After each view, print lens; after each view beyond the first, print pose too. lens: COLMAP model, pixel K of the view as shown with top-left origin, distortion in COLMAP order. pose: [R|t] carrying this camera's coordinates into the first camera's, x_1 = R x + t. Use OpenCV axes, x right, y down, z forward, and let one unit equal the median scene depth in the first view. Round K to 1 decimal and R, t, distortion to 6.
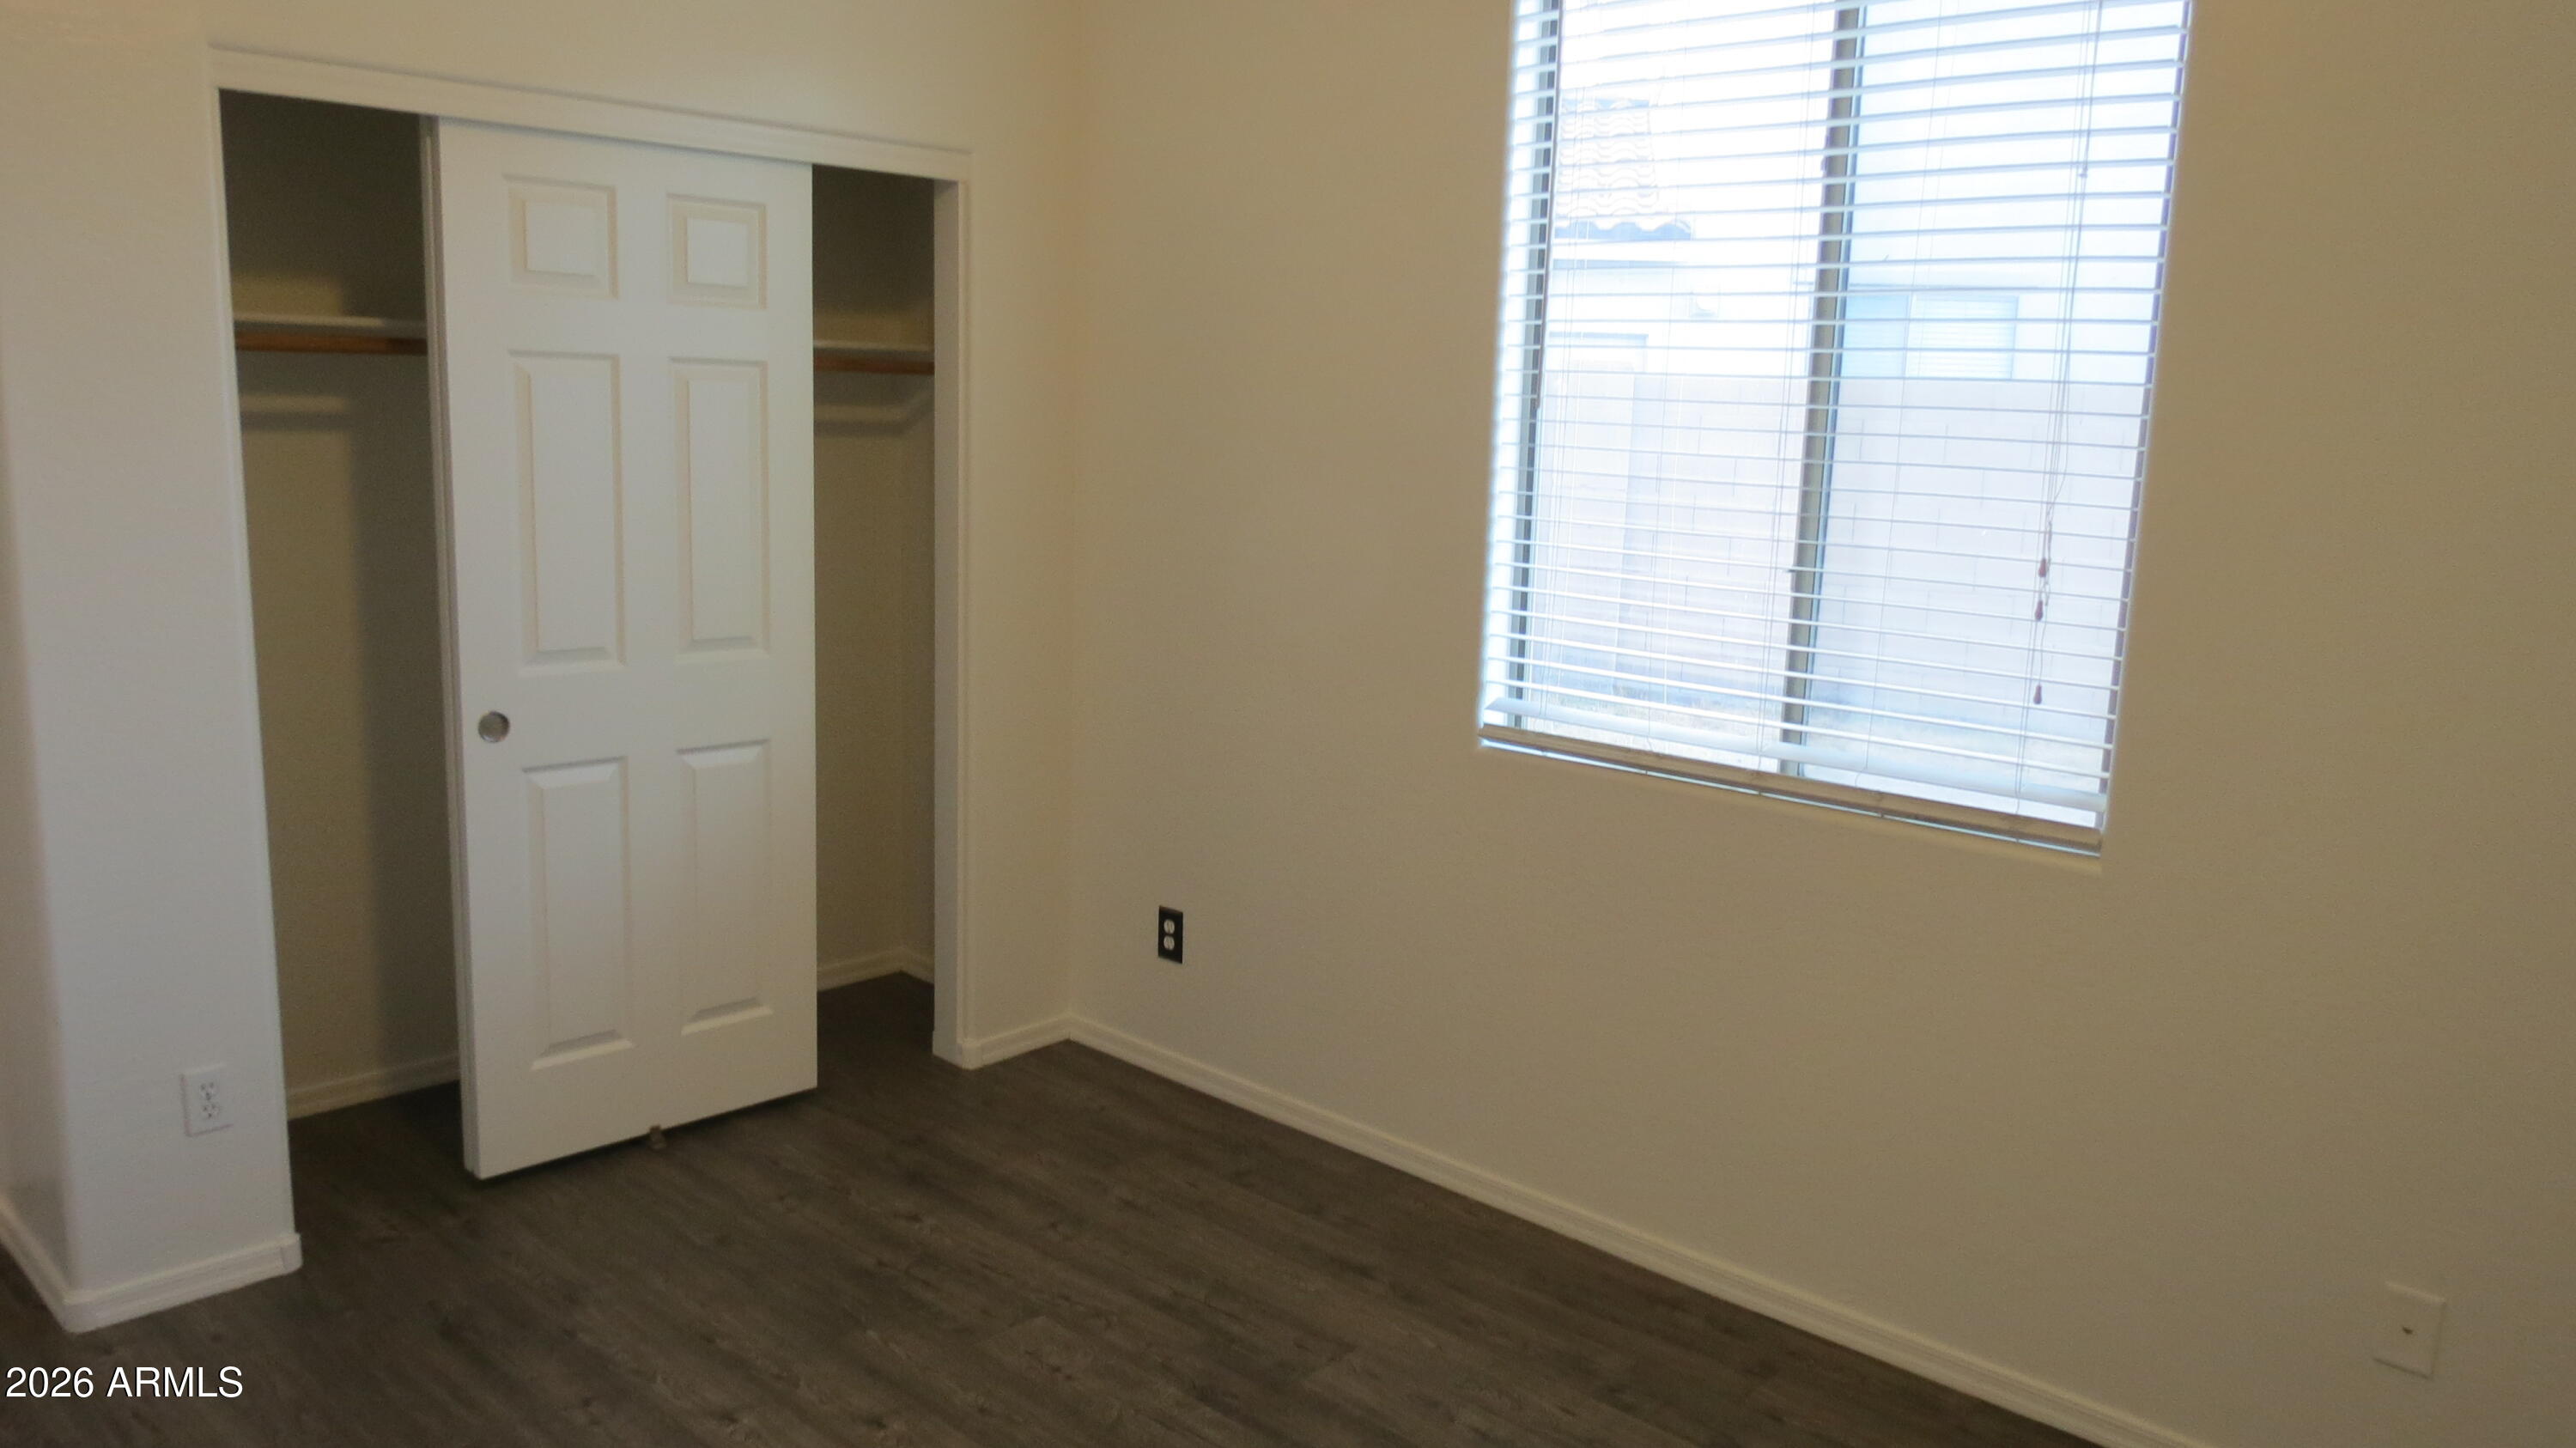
lens RADIAL K [[1835.7, 0, 1295.5], [0, 1835.7, 725.9], [0, 0, 1]] dist [-0.024003, 0.003614]
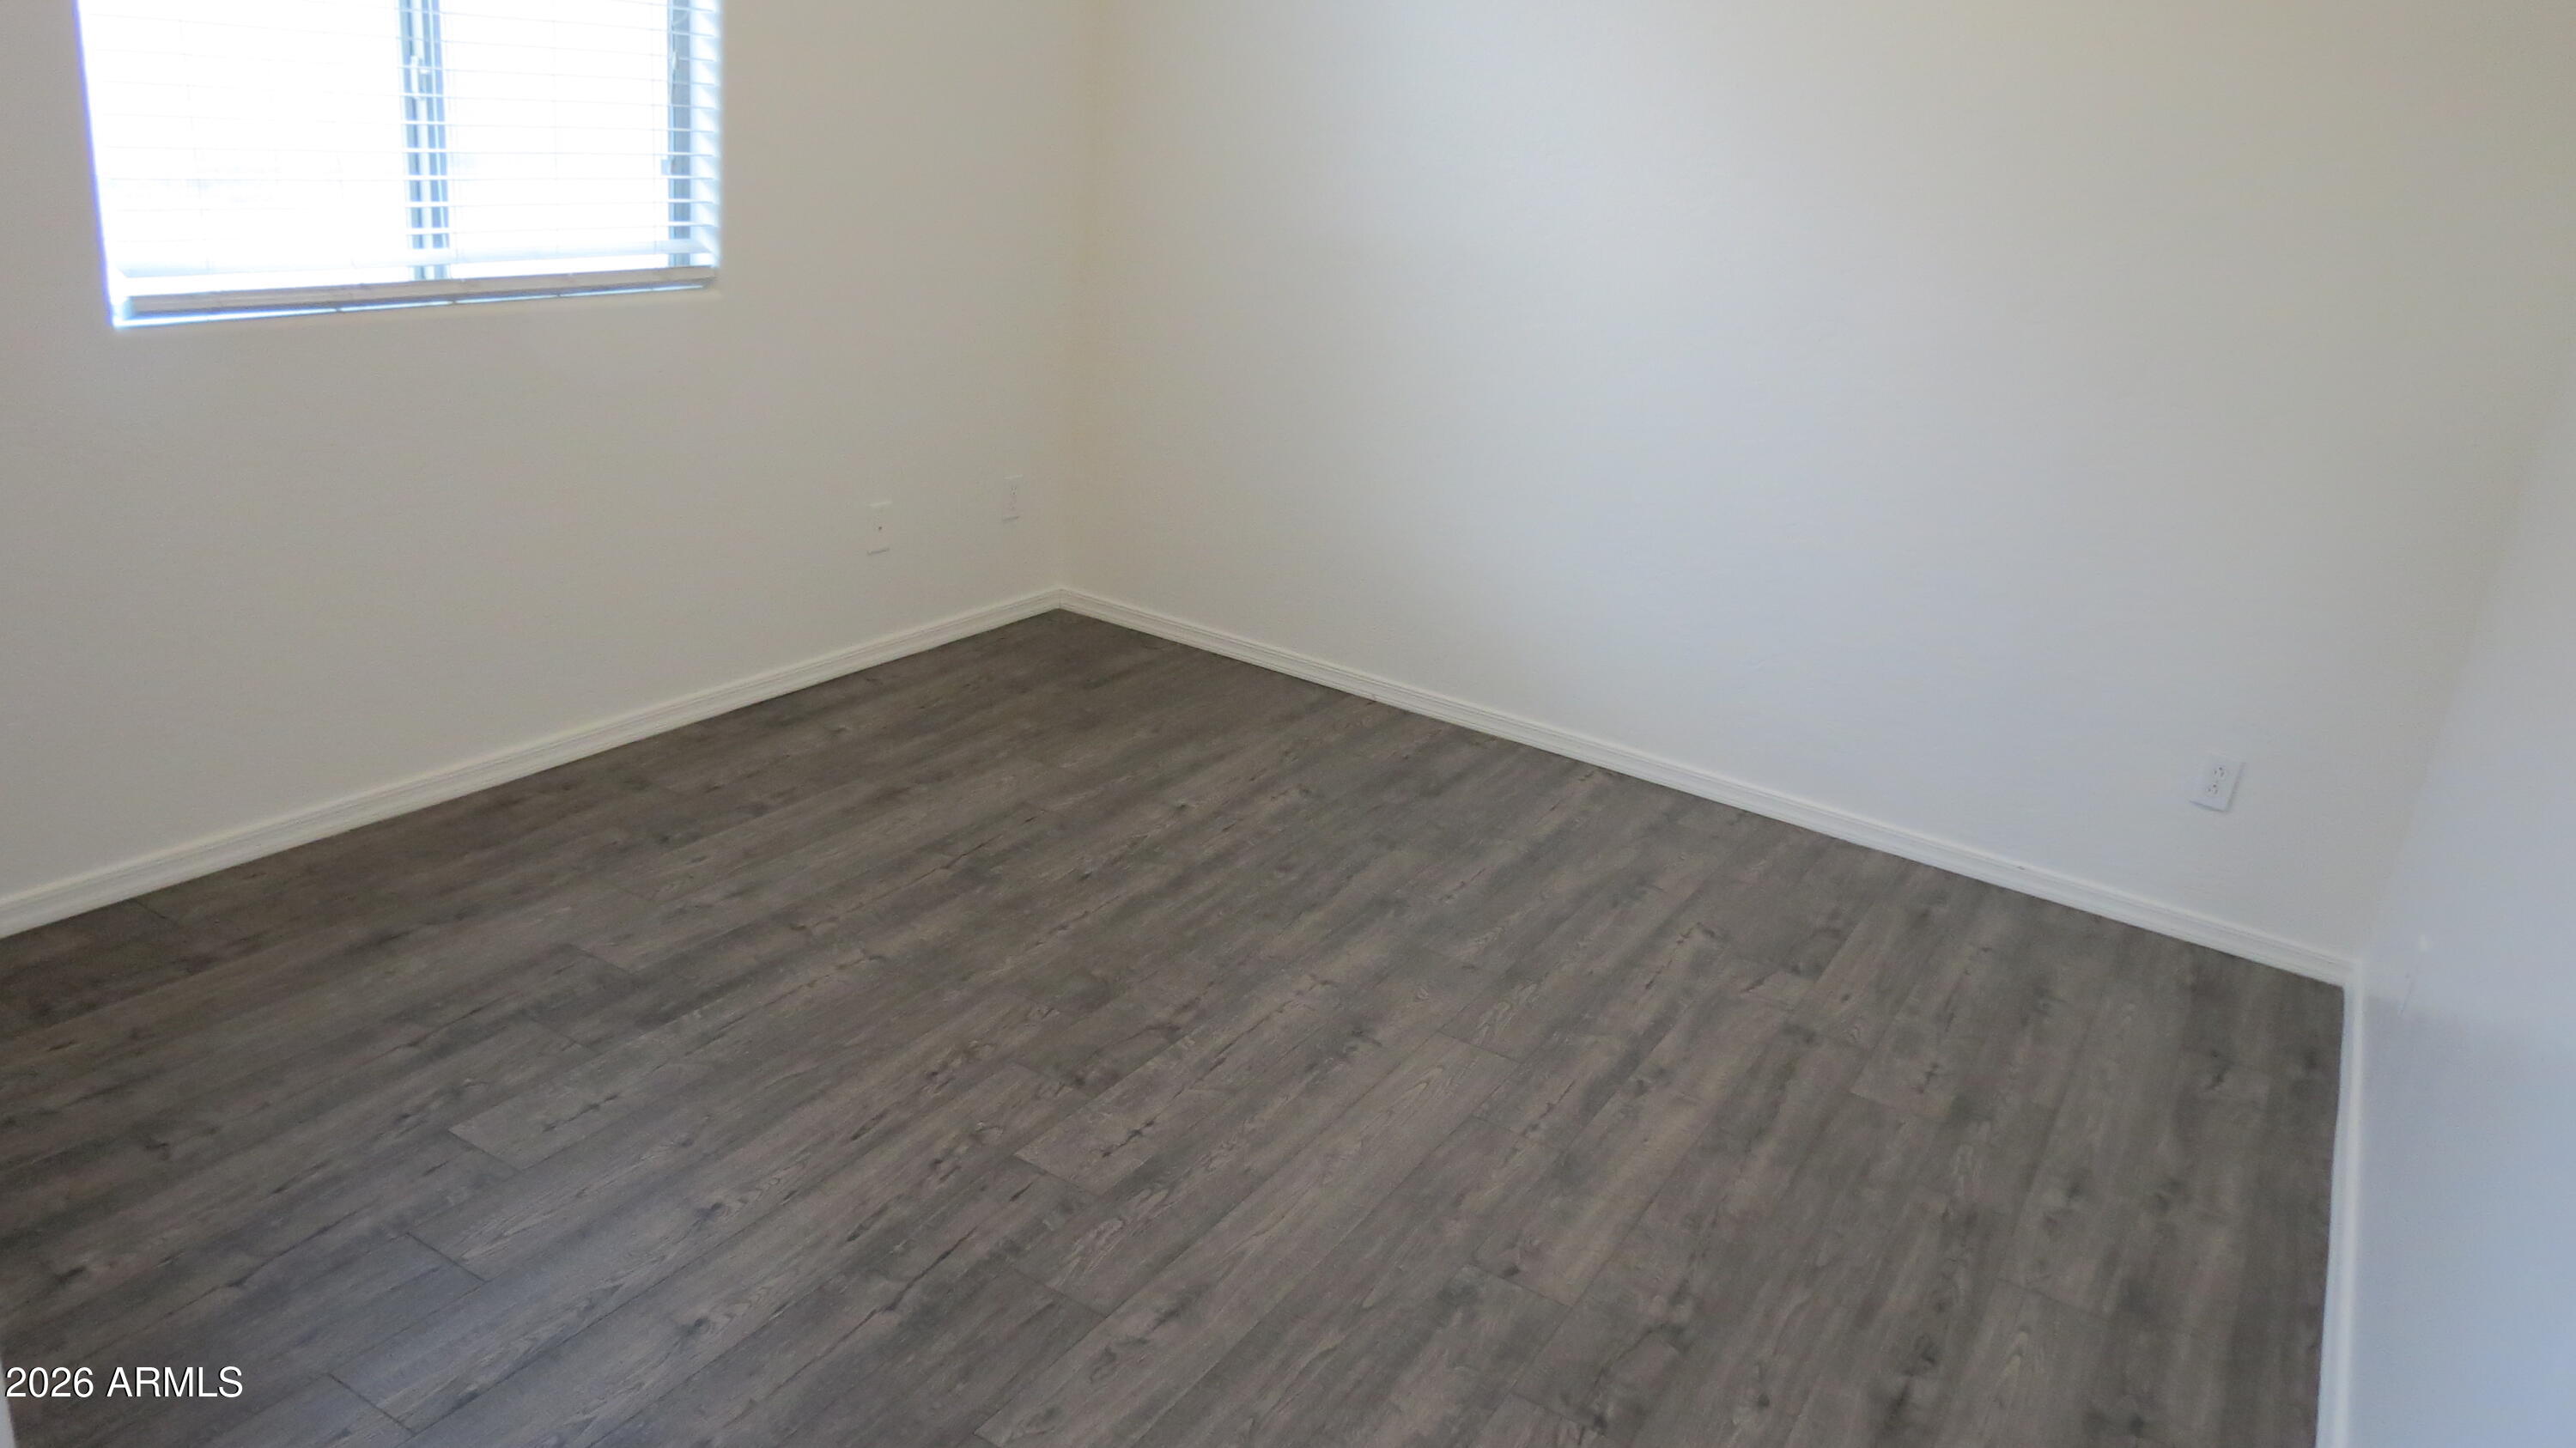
lens RADIAL K [[1835.7, 0, 1295.5], [0, 1835.7, 725.9], [0, 0, 1]] dist [-0.024003, 0.003614]
pose [[-0.217664, -0.385014, 0.896876, -0.855276], [0.052839, 0.912912, 0.404721, -0.134117], [-0.974592, 0.135484, -0.178364, 0.763584]]
